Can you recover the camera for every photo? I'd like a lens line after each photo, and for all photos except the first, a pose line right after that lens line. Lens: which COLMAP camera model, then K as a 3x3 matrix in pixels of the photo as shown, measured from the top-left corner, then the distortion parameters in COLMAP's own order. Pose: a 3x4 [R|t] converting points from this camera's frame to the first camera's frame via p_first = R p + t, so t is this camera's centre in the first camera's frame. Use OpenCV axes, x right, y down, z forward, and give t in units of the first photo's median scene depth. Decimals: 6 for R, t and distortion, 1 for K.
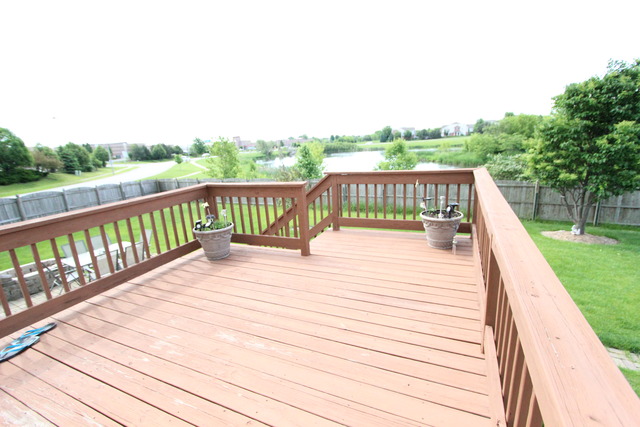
lens RADIAL K [[291.8, 0, 320.0], [0, 291.8, 213.5], [0, 0, 1]] dist [-0.016915, 0.000248]
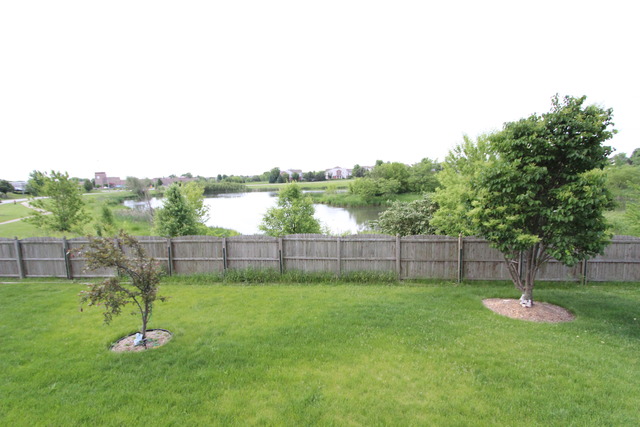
lens RADIAL K [[300.2, 0, 320.0], [0, 300.2, 213.5], [0, 0, 1]] dist [-0.010386, -0.000375]
pose [[0.933924, -0.011578, 0.357284, 0.068571], [0.060763, 0.990072, -0.126746, -0.112956], [-0.352270, 0.140081, 0.925356, 0.409672]]
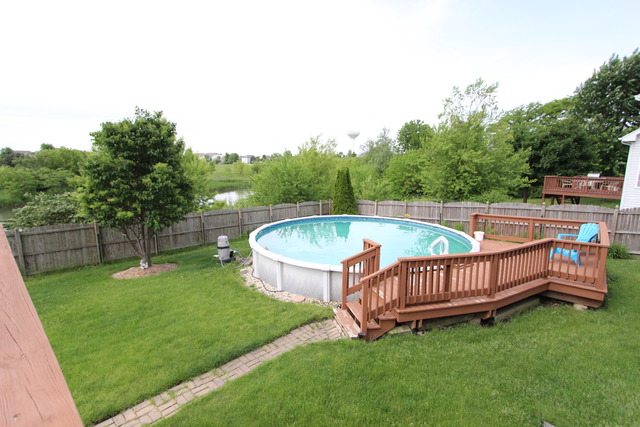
lens RADIAL K [[300.2, 0, 320.0], [0, 300.2, 213.5], [0, 0, 1]] dist [-0.010386, -0.000375]
pose [[0.276570, -0.092959, 0.956487, 0.059899], [0.211001, 0.976897, 0.033931, -0.022971], [-0.937544, 0.192435, 0.289794, 0.068680]]
